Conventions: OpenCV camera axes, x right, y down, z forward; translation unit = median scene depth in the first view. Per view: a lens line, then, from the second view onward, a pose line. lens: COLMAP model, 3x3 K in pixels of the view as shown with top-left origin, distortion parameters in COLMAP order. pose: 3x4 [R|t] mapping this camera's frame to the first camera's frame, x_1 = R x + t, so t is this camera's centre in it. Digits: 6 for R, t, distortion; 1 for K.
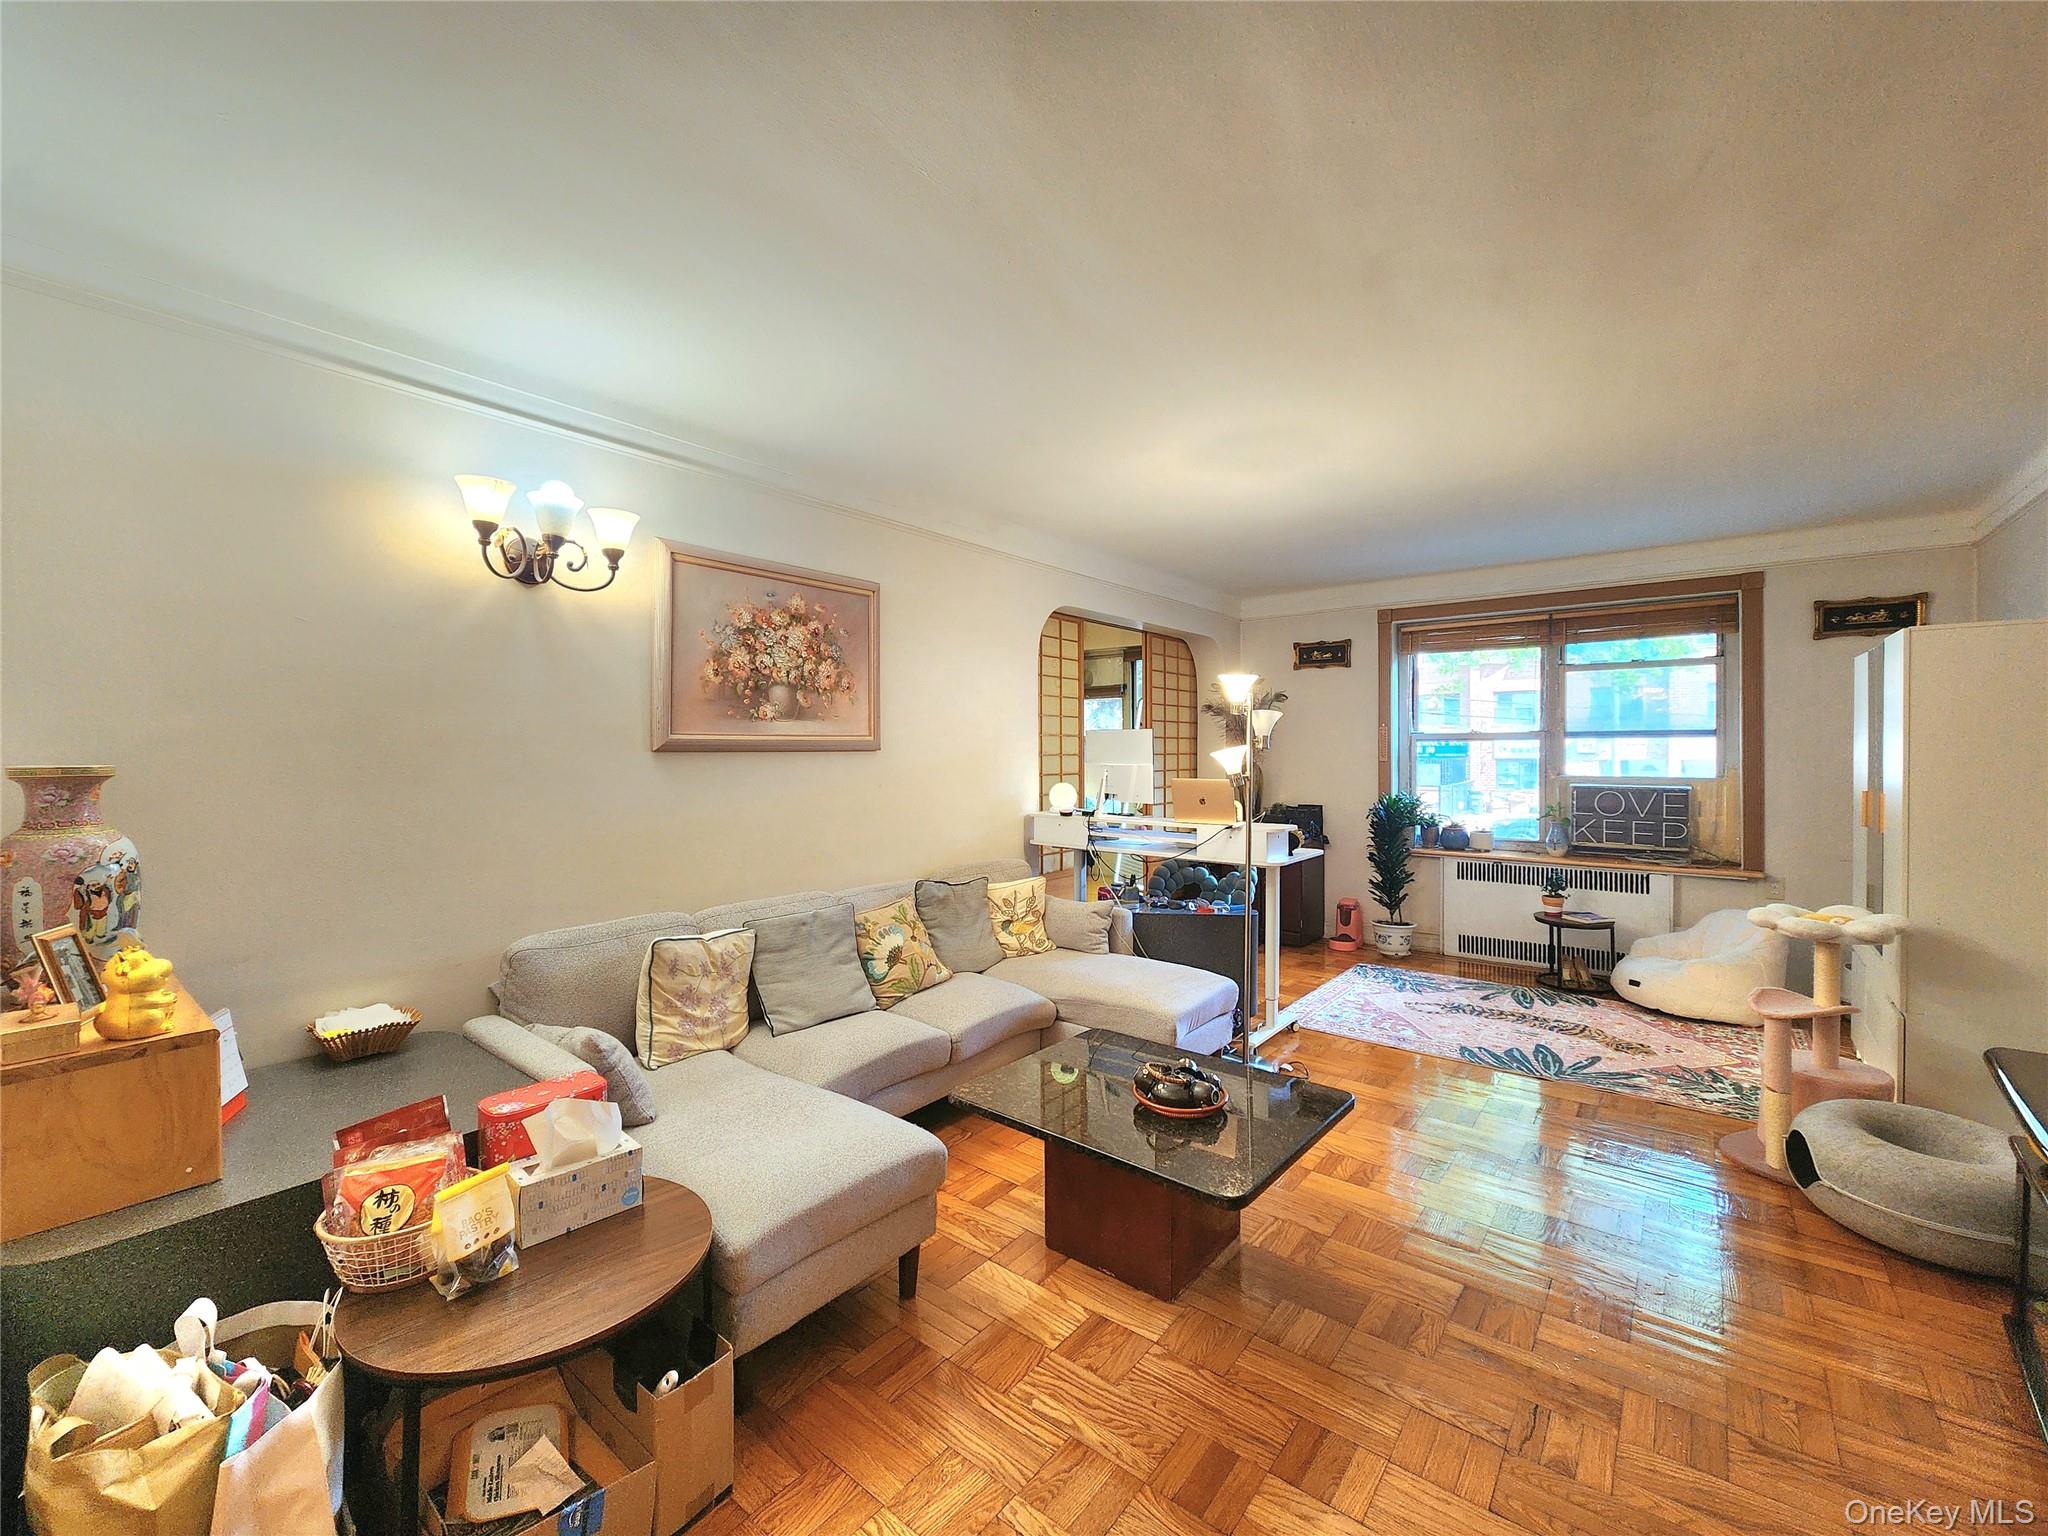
lens RADIAL K [[836.3, 0, 1011.1], [0, 836.3, 755.8], [0, 0, 1]] dist [0.000064, 0.000676]
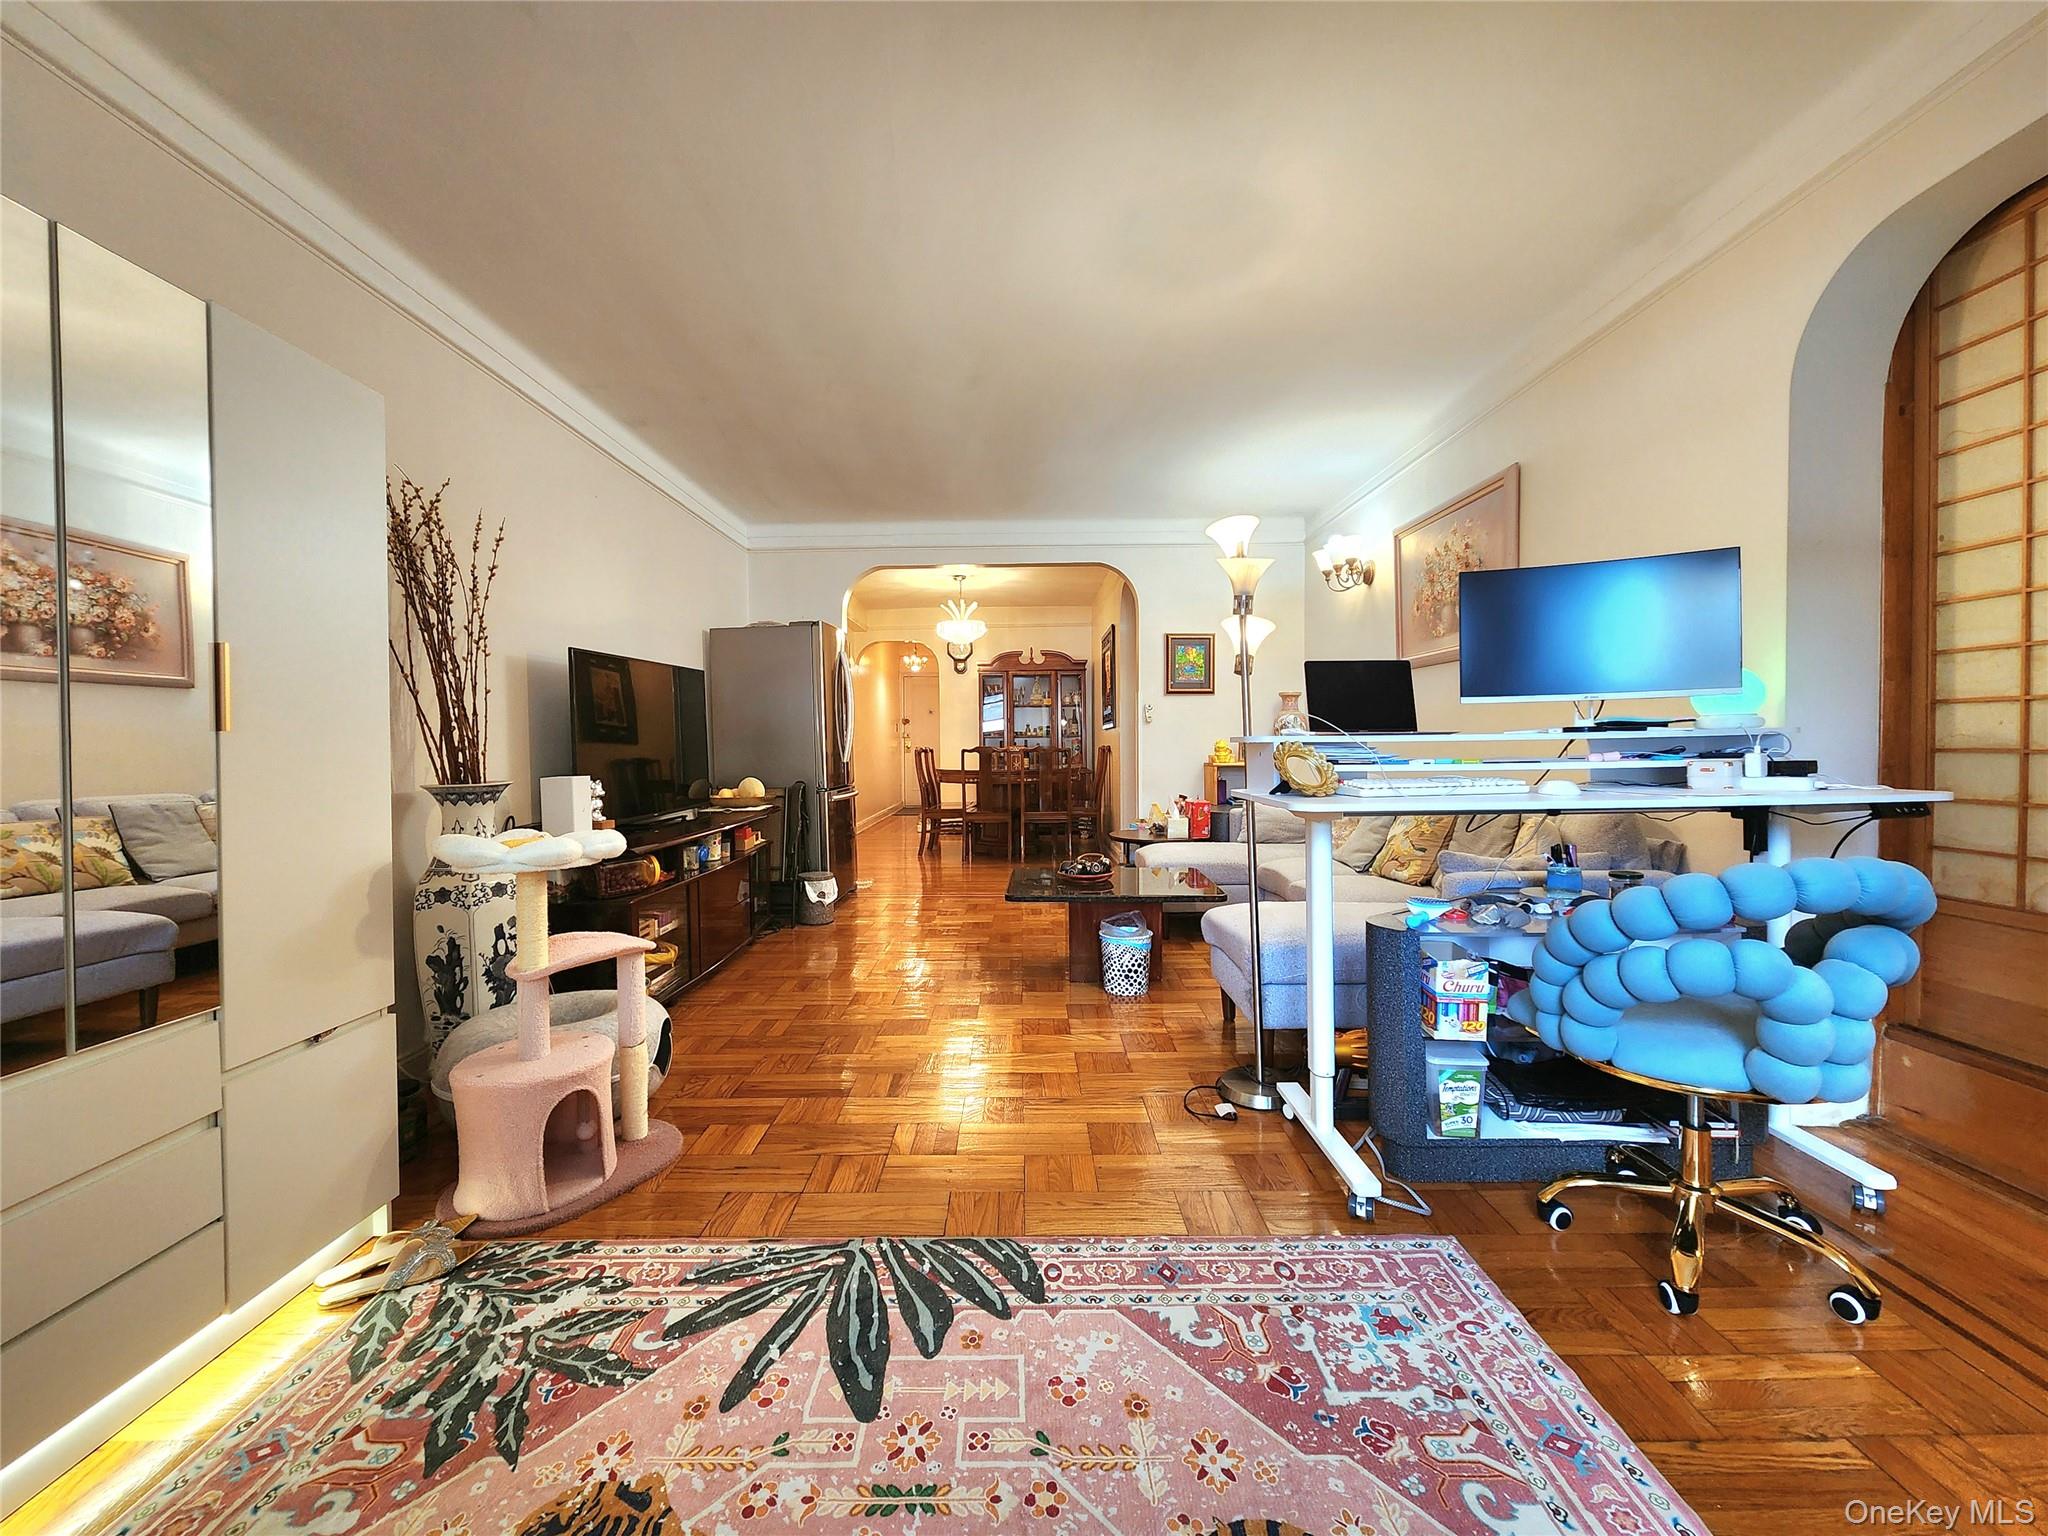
lens RADIAL K [[836.3, 0, 1011.1], [0, 836.3, 755.8], [0, 0, 1]] dist [0.000064, 0.000676]
pose [[-0.781137, 0.020679, -0.624017, 0.716261], [0.008692, 0.999715, 0.022248, 0.072133], [0.624299, 0.011955, -0.781094, 1.171248]]
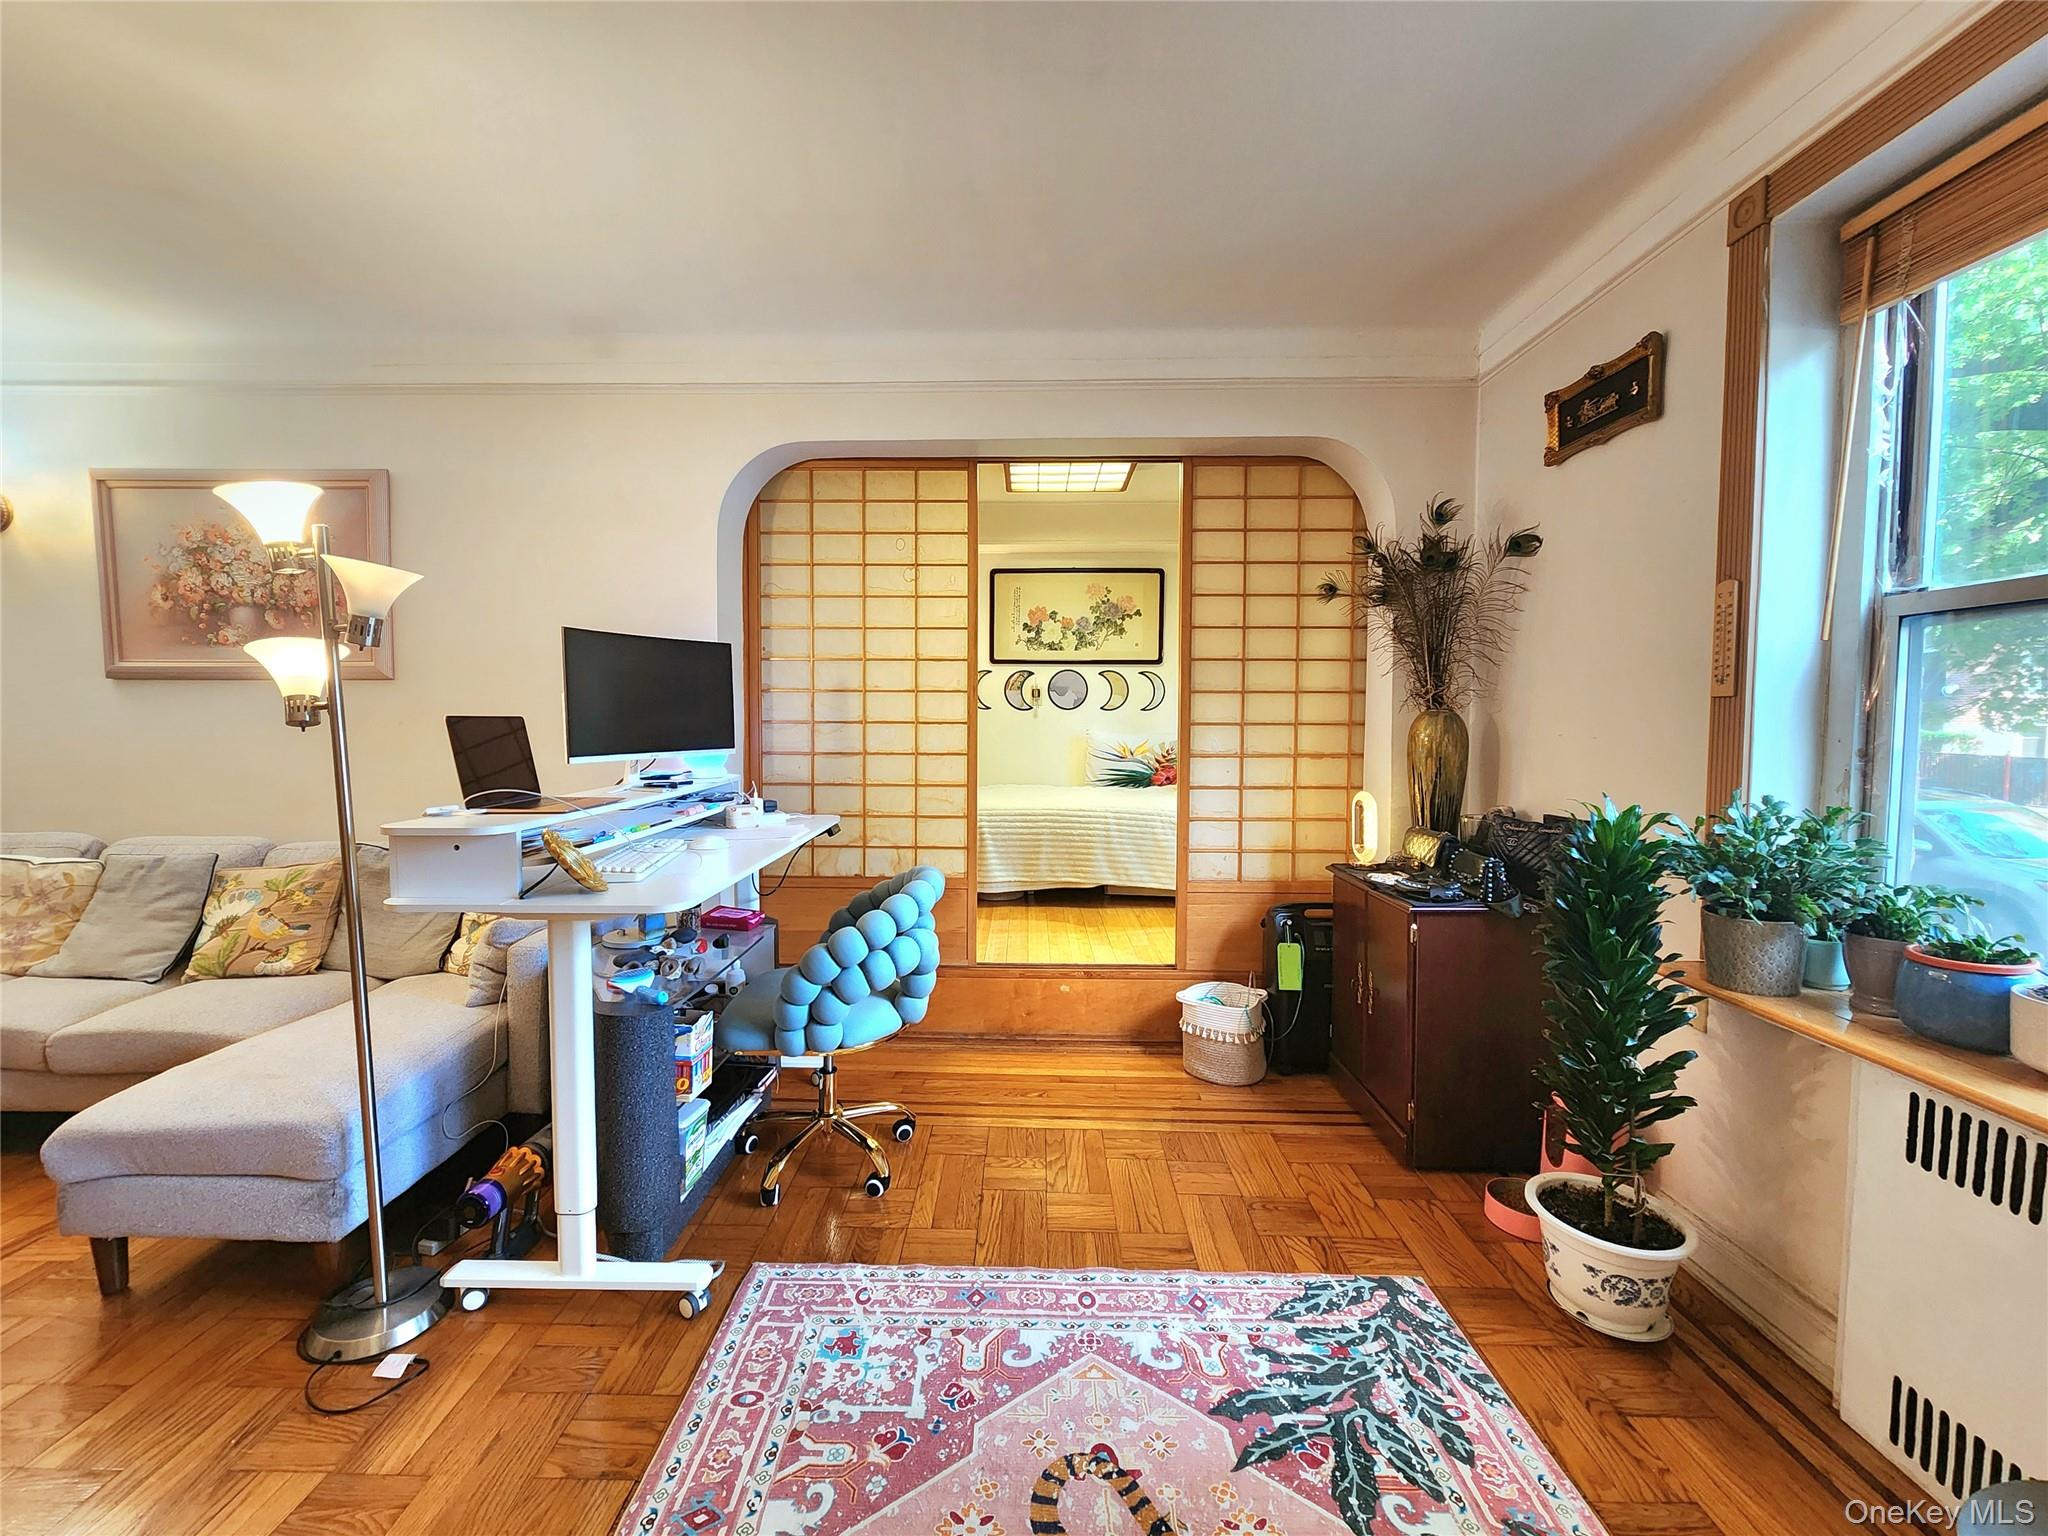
lens RADIAL K [[836.3, 0, 1011.1], [0, 836.3, 755.8], [0, 0, 1]] dist [0.000064, 0.000676]
pose [[0.617997, 0.037345, -0.785293, 0.727366], [-0.008805, 0.999137, 0.040585, 0.025514], [0.786131, -0.018167, 0.617793, 0.830348]]
